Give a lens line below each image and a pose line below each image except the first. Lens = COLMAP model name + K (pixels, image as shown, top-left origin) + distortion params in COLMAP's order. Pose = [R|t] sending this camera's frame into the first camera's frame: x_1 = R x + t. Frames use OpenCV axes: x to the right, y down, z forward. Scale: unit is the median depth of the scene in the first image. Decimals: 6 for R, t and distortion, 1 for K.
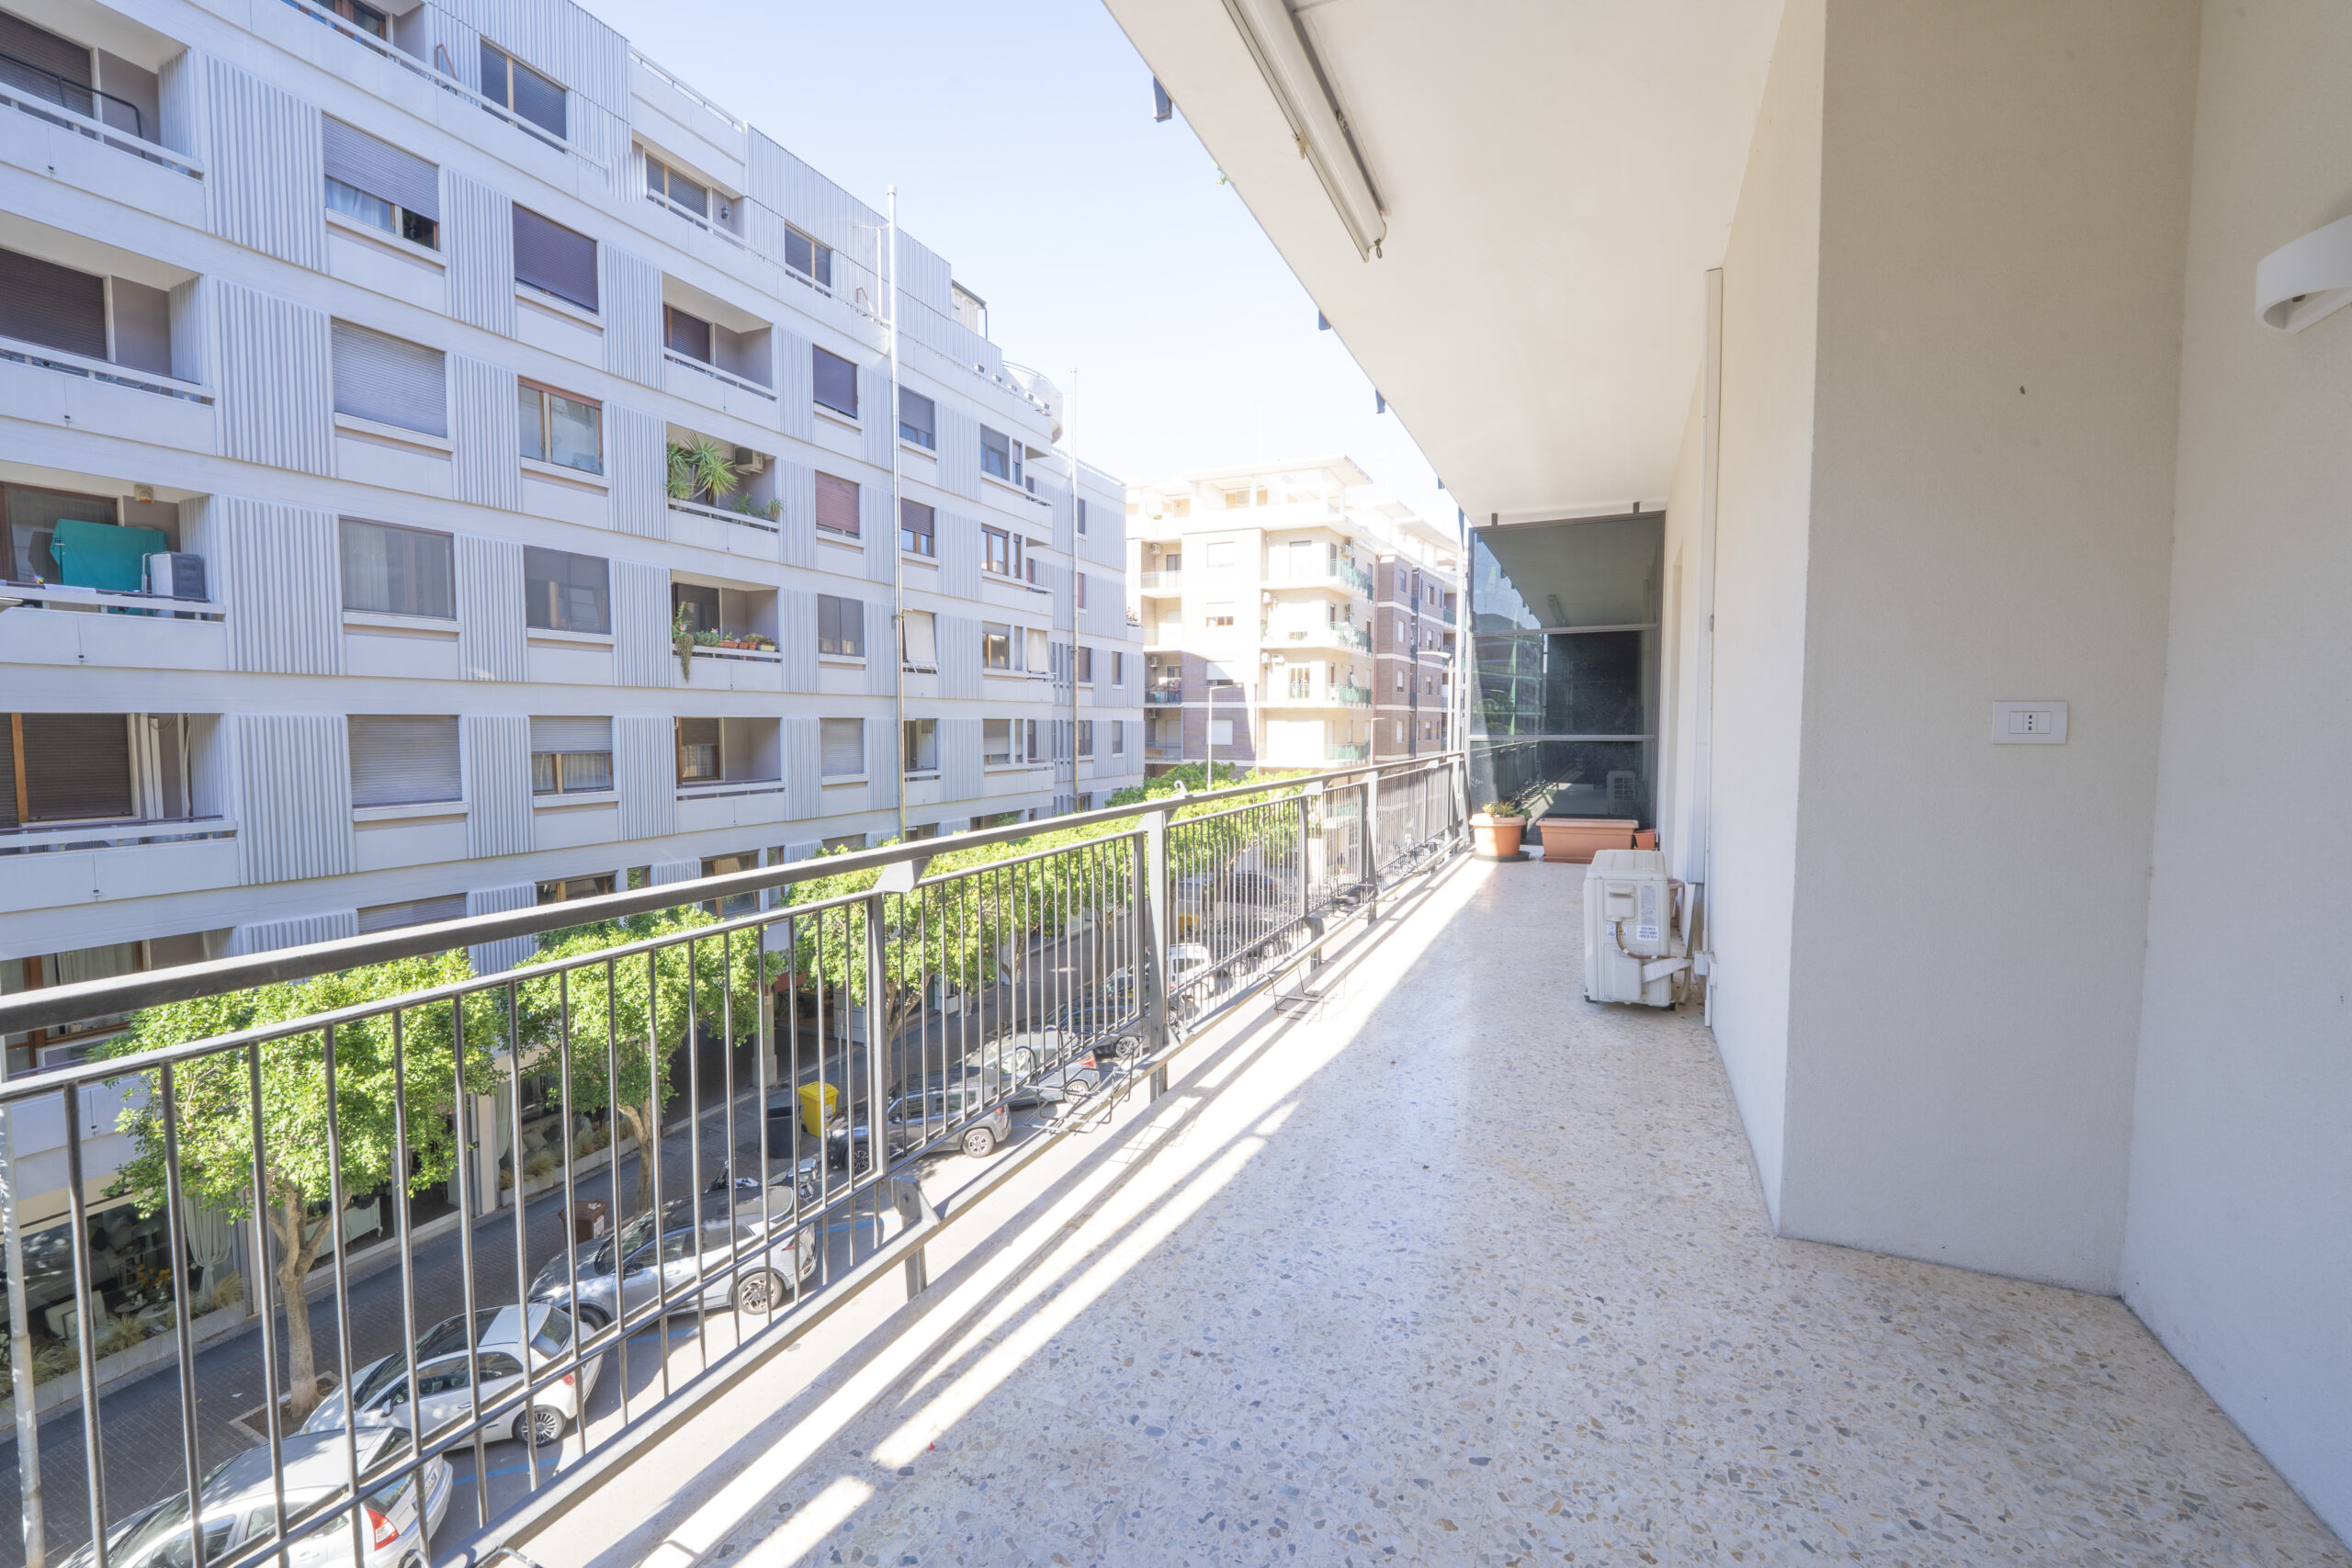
lens RADIAL K [[952.2, 0, 1174.6], [0, 952.2, 779.9], [0, 0, 1]] dist [-0.009870, -0.000858]
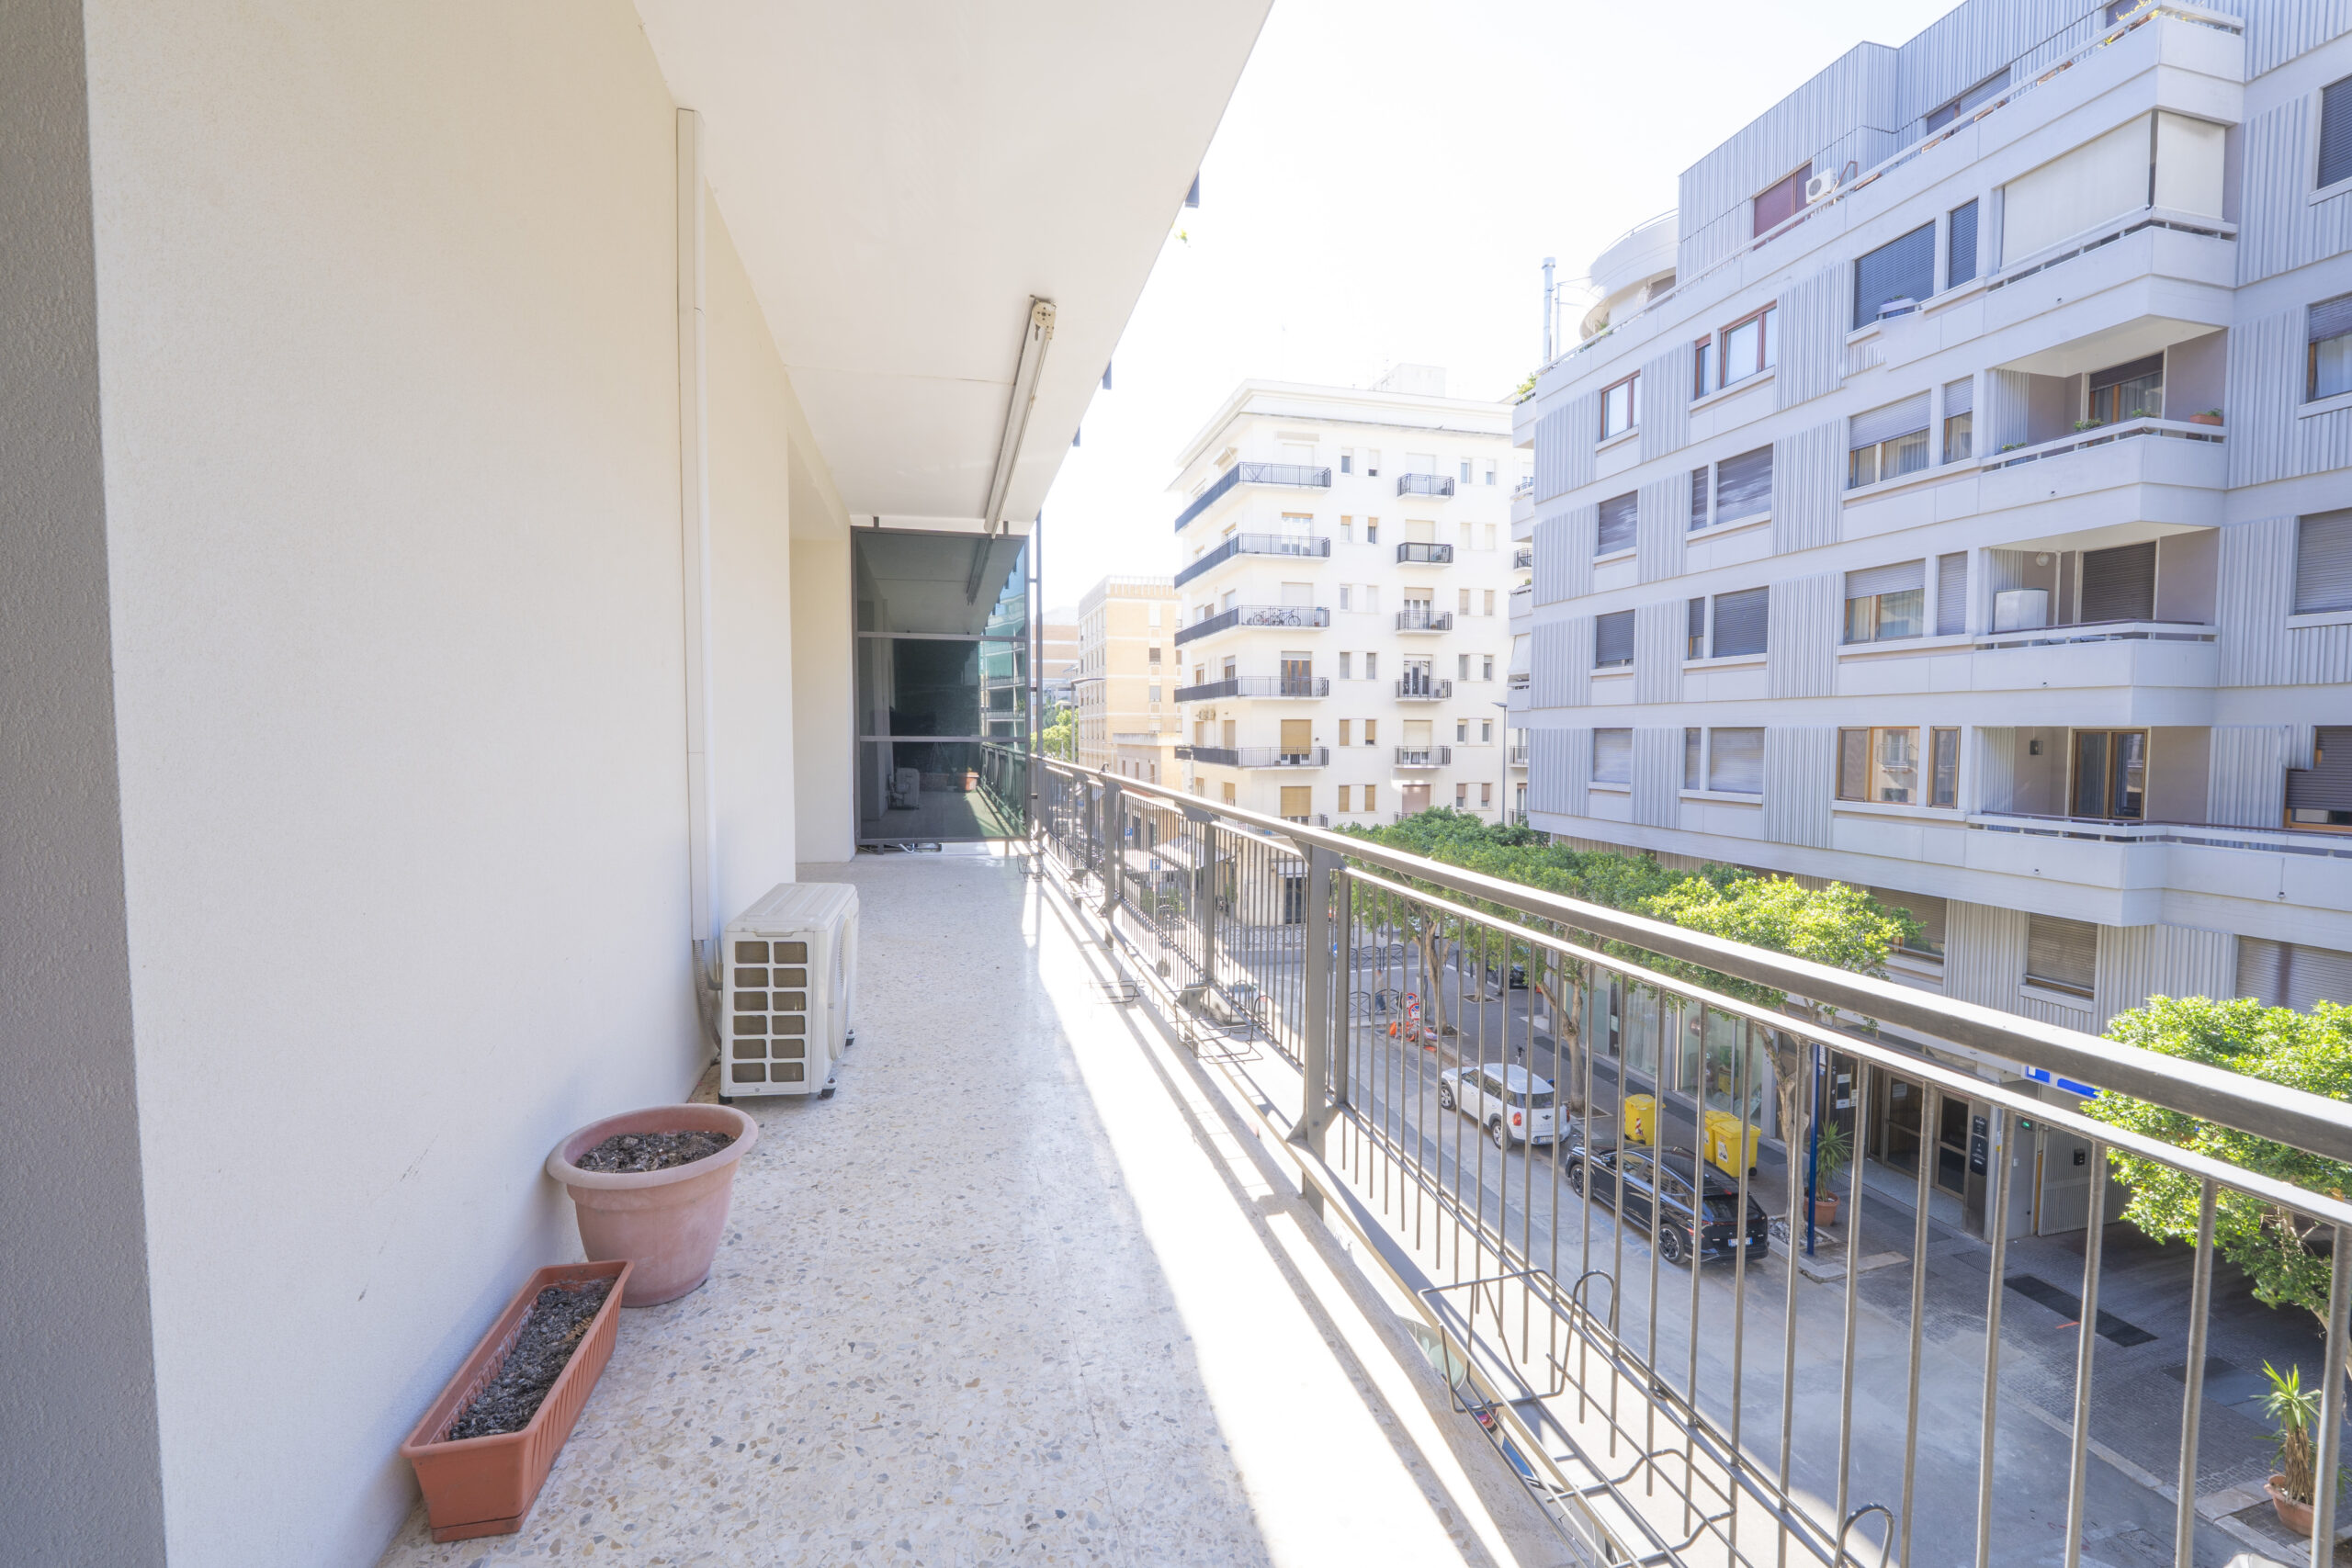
lens RADIAL K [[952.2, 0, 1174.6], [0, 952.2, 779.9], [0, 0, 1]] dist [-0.009870, -0.000858]
pose [[-0.780884, 0.031474, -0.623882, 0.729746], [-0.036513, 0.994723, 0.095883, -0.109123], [0.623608, 0.097654, -0.775614, 1.801347]]
